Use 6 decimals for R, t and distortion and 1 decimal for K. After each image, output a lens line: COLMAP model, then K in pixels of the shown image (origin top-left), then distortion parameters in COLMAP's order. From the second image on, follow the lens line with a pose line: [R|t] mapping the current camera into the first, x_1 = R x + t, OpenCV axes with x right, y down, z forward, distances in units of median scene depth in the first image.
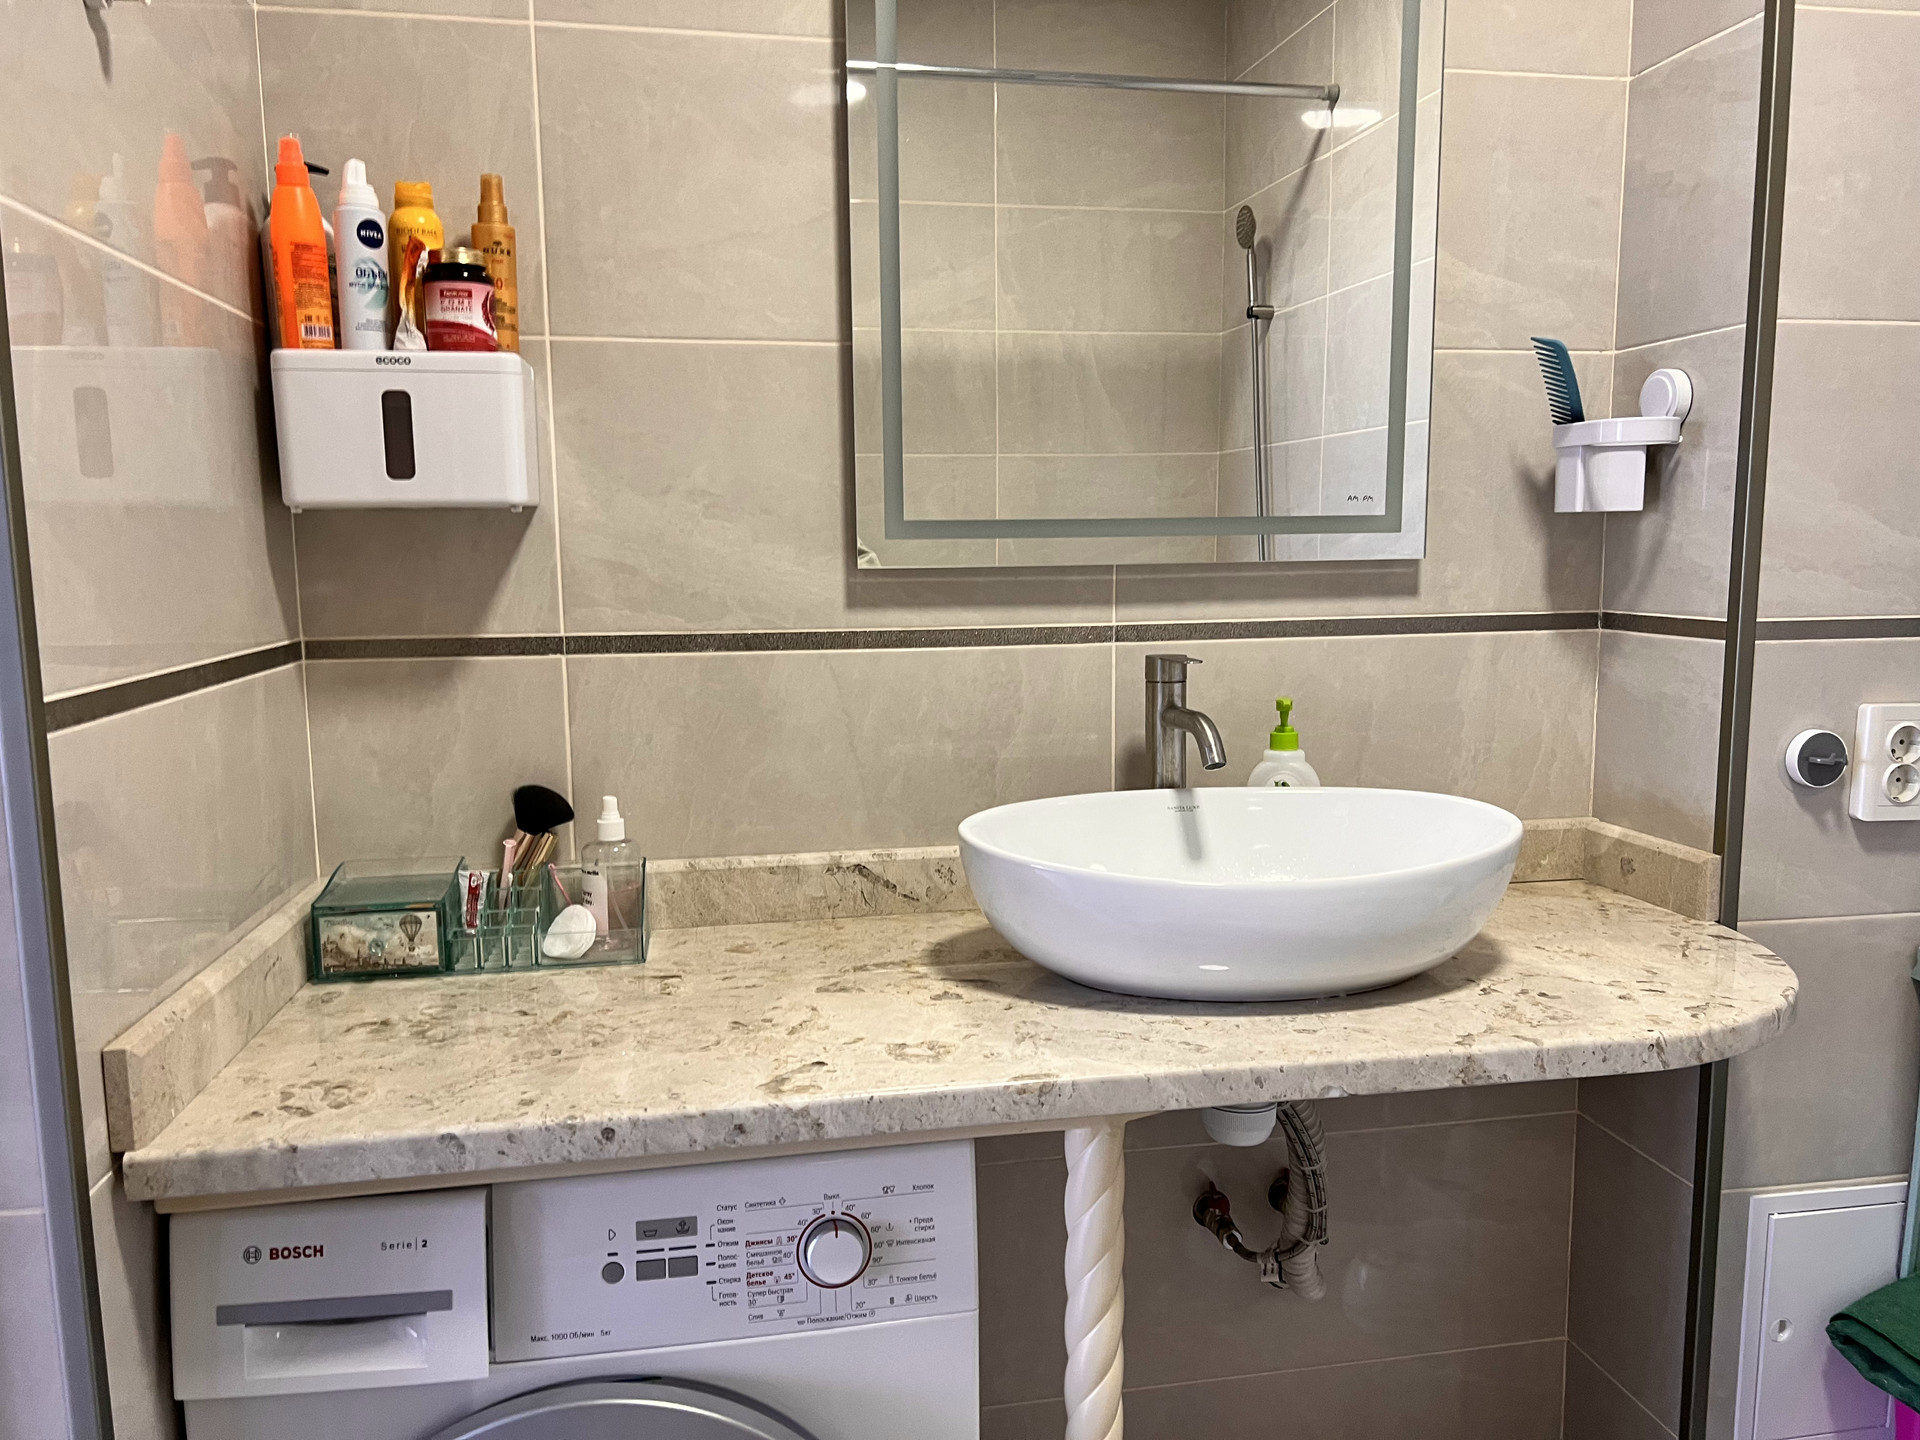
lens RADIAL K [[1443.5, 0, 968.4], [0, 1443.5, 727.5], [0, 0, 1]] dist [0.065049, -0.063687]
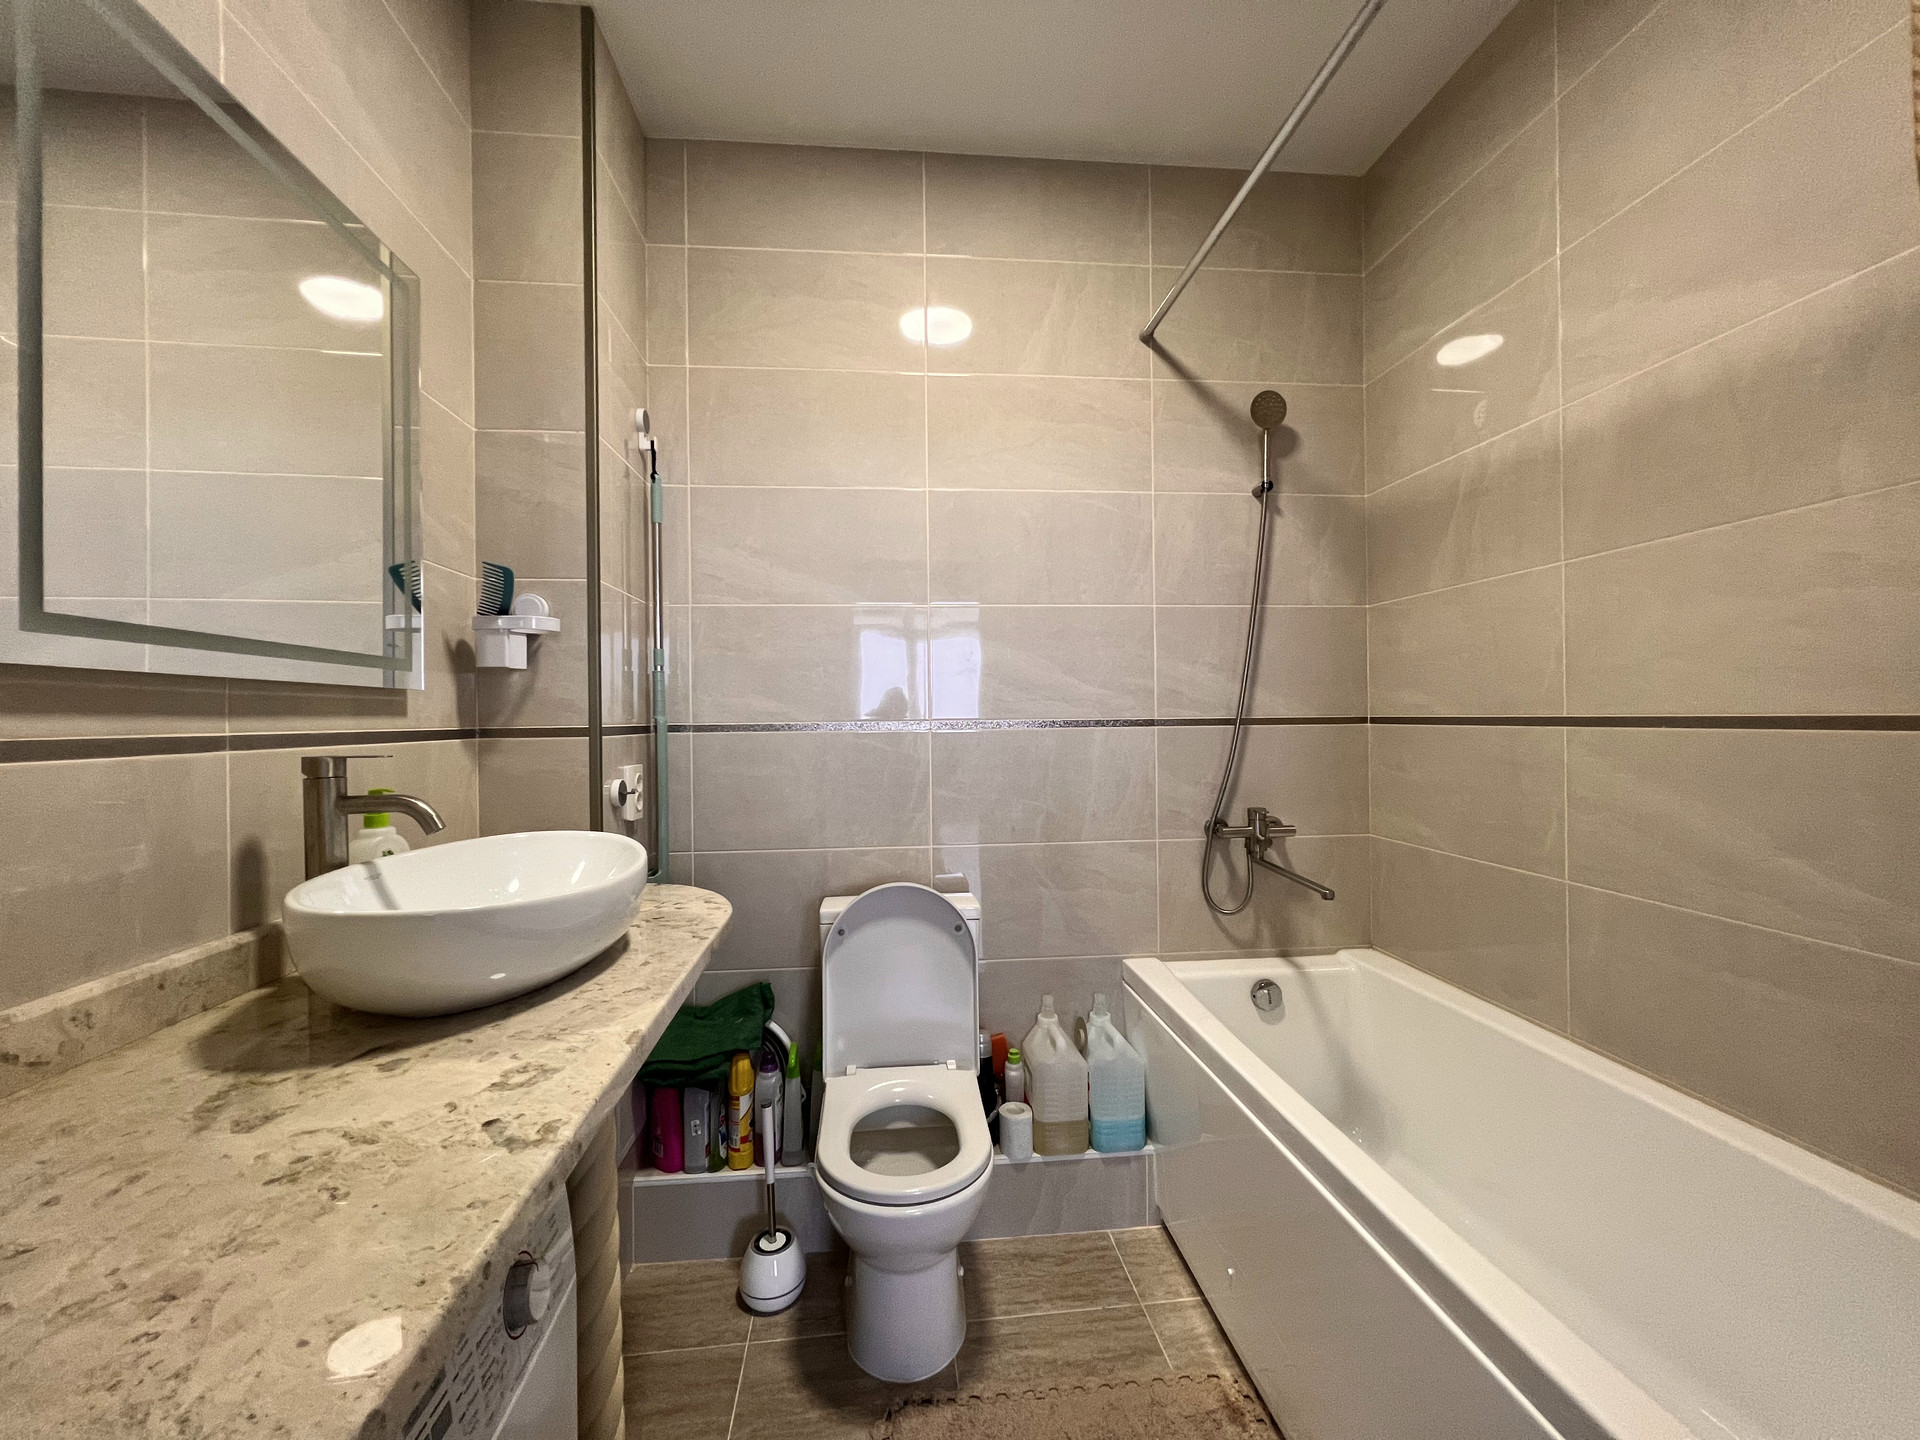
lens RADIAL K [[765.8, 0, 964.0], [0, 765.8, 715.2], [0, 0, 1]] dist [-0.012445, -0.000110]
pose [[0.050321, 0.016090, 0.998603, -0.512851], [0.138904, 0.990040, -0.022952, 0.004753], [-0.989026, 0.139865, 0.047585, 0.494221]]
